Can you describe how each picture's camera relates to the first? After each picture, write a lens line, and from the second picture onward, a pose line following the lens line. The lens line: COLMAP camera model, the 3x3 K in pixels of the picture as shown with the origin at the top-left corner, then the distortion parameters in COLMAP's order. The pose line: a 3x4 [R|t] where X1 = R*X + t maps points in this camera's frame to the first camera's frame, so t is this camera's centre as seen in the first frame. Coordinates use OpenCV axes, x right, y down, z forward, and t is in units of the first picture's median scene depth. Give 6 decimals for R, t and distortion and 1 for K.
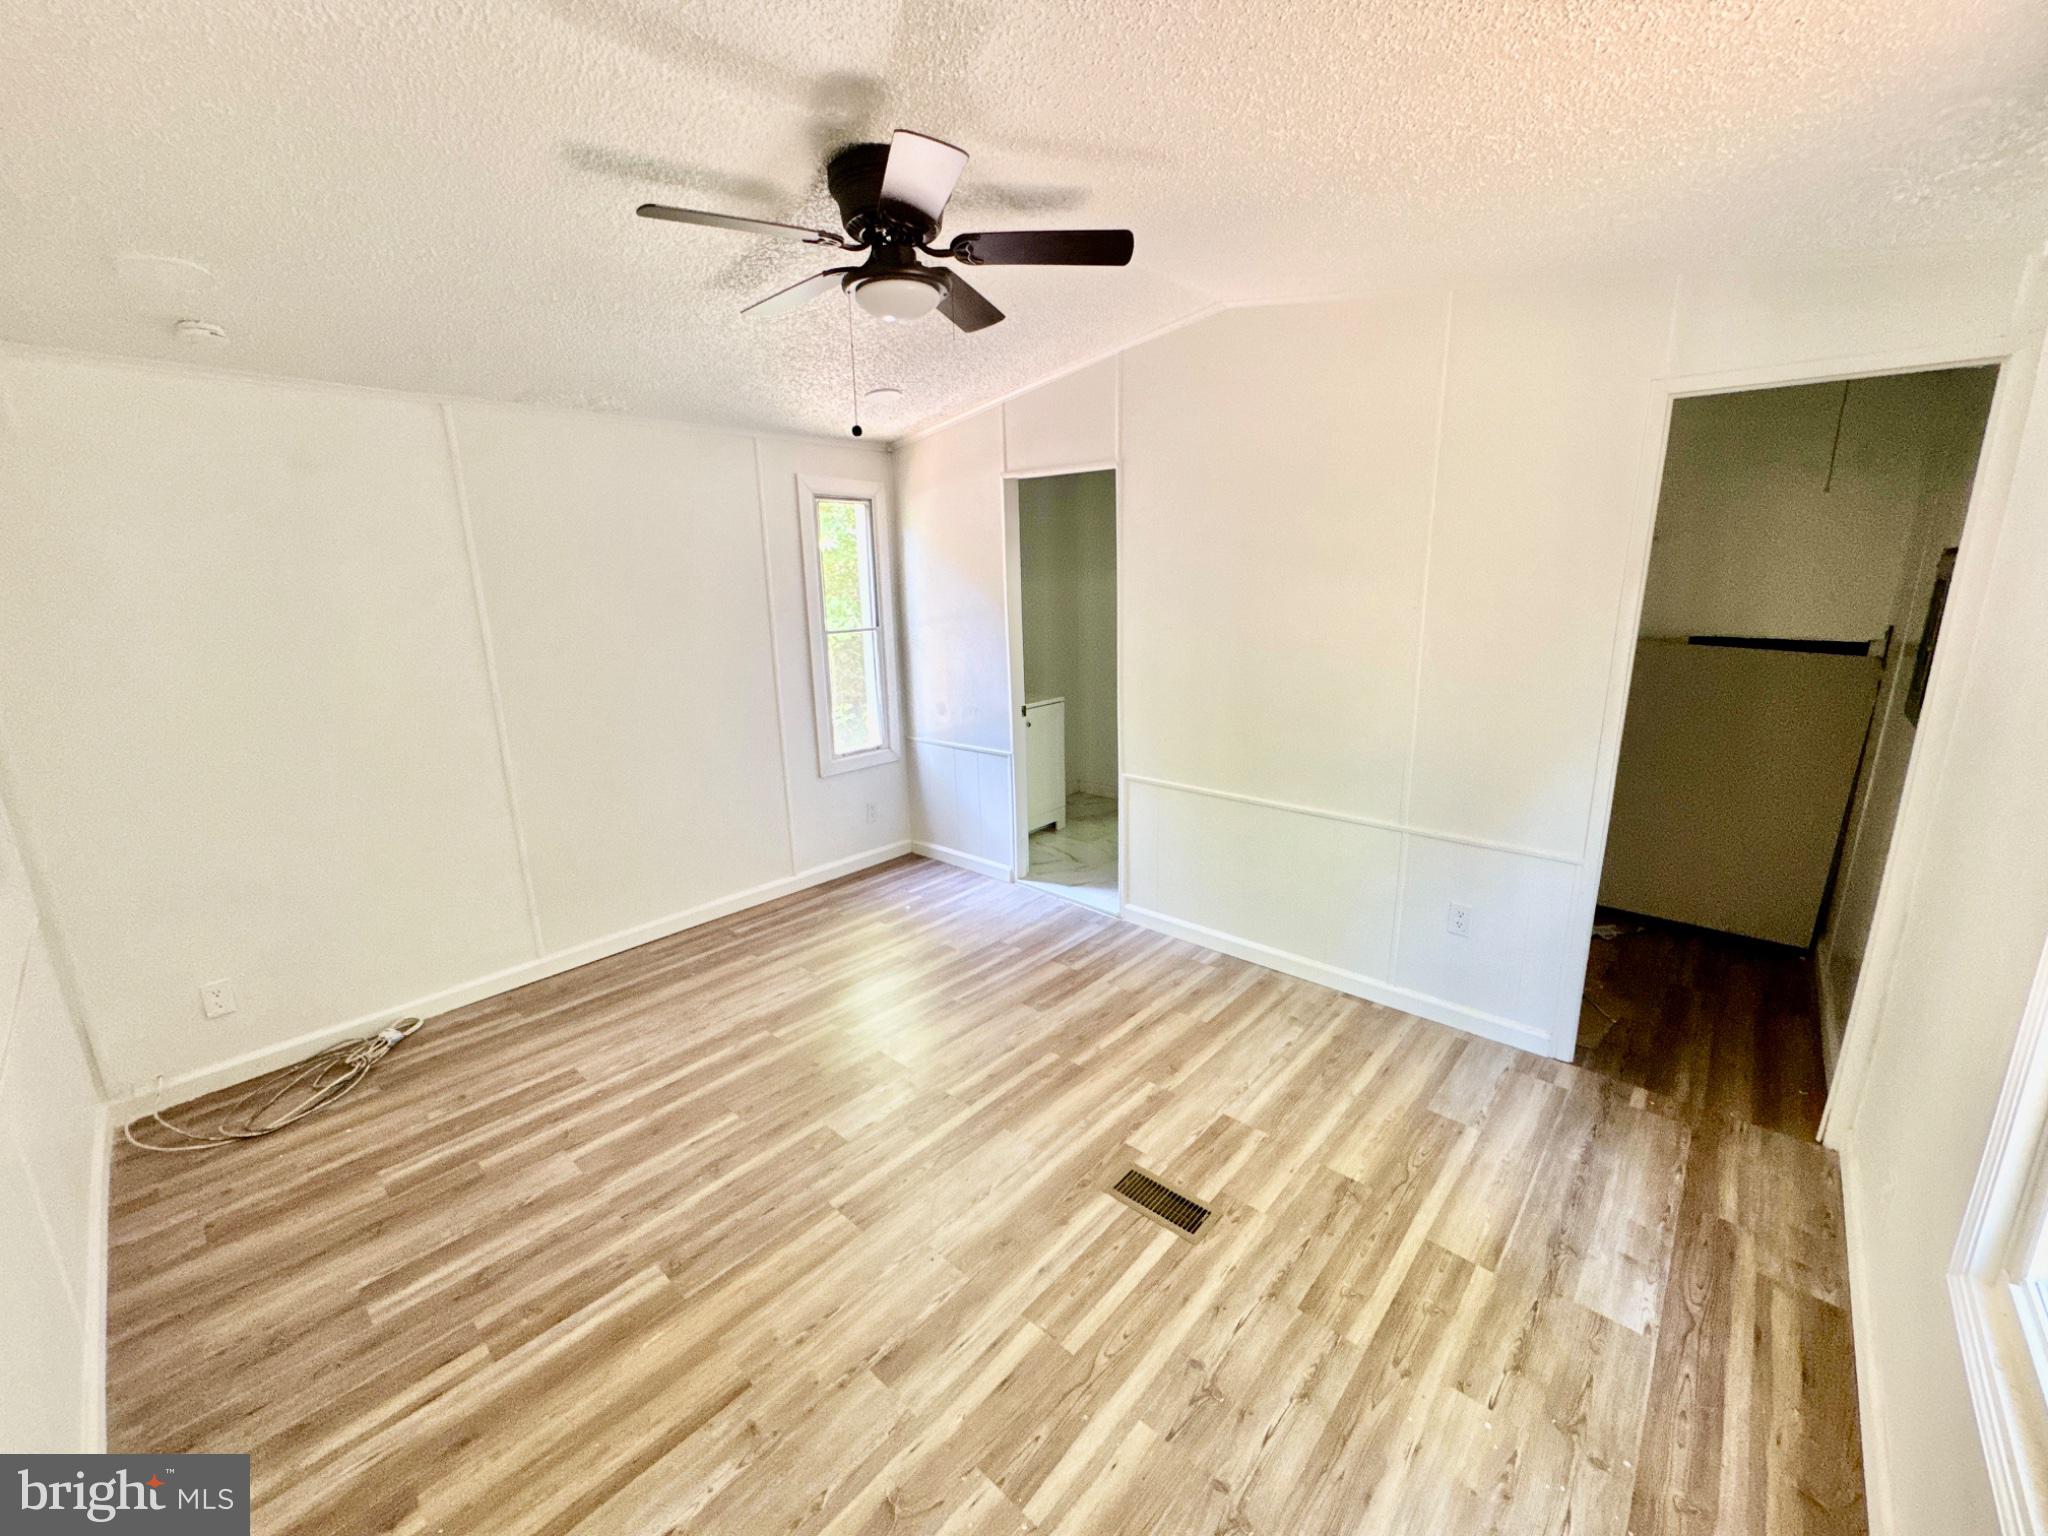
lens RADIAL K [[821.7, 0, 1021.6], [0, 821.7, 766.5], [0, 0, 1]] dist [-0.001564, 0.000057]
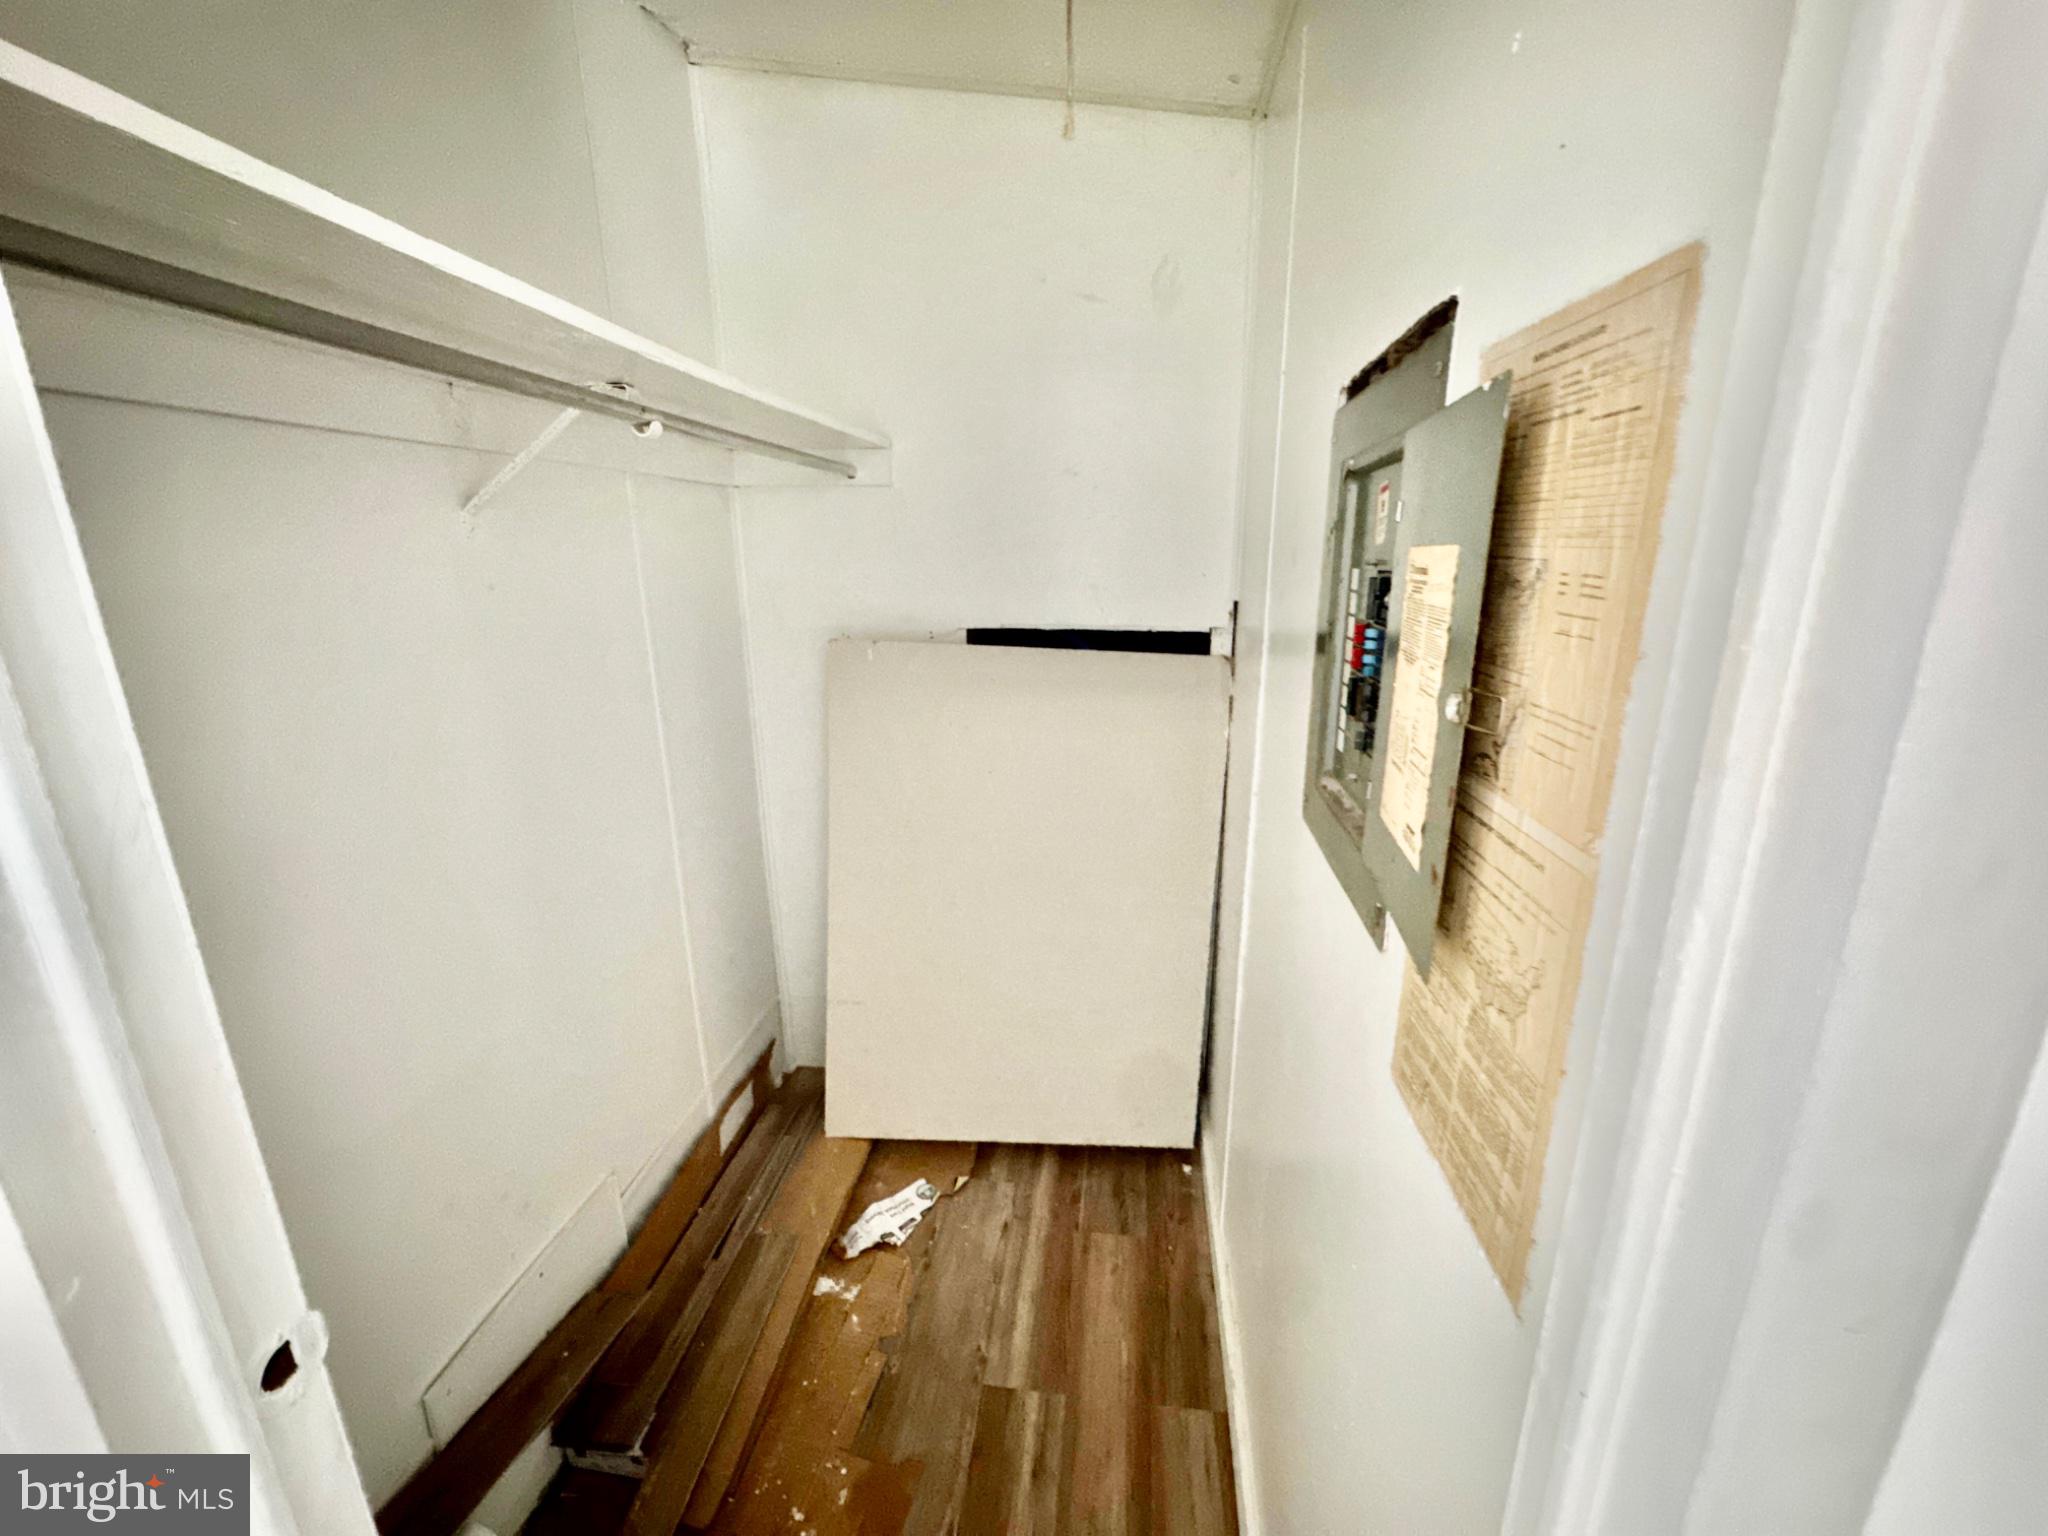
lens RADIAL K [[821.7, 0, 1021.6], [0, 821.7, 766.5], [0, 0, 1]] dist [-0.001564, 0.000057]
pose [[0.848851, -0.125226, 0.513585, 0.681609], [0.116832, 0.991954, 0.048766, -0.111722], [-0.515560, 0.018608, 0.856652, 0.641445]]
